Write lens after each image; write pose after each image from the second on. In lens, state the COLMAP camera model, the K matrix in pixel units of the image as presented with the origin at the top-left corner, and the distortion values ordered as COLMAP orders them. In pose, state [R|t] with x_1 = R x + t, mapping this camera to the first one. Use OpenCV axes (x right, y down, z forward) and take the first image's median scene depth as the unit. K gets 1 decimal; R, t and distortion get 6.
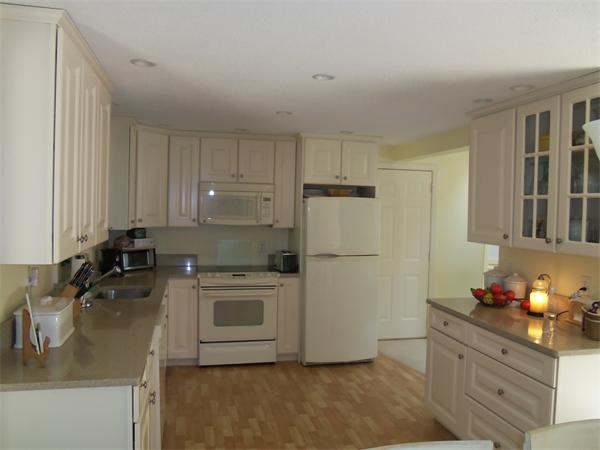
lens RADIAL K [[489.6, 0, 301.0], [0, 489.6, 225.0], [0, 0, 1]] dist [-0.063704, 0.029047]
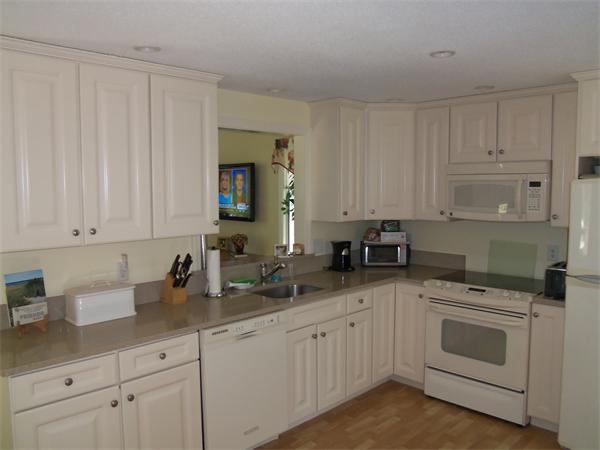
lens RADIAL K [[489.6, 0, 298.4], [0, 489.6, 230.0], [0, 0, 1]] dist [-0.063704, 0.029047]
pose [[0.544032, 0.053533, -0.837355, 0.338366], [-0.018471, 0.998485, 0.051834, -0.019455], [0.838861, -0.012733, 0.544197, 0.396588]]
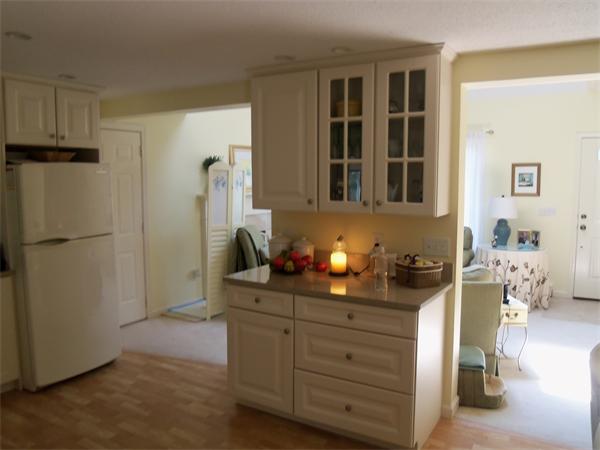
lens RADIAL K [[489.6, 0, 300.6], [0, 489.6, 224.6], [0, 0, 1]] dist [-0.063704, 0.029047]
pose [[0.700193, -0.093958, 0.707744, -0.209835], [0.041961, 0.995005, 0.090580, -0.014591], [-0.712719, -0.033726, 0.700638, 0.219027]]
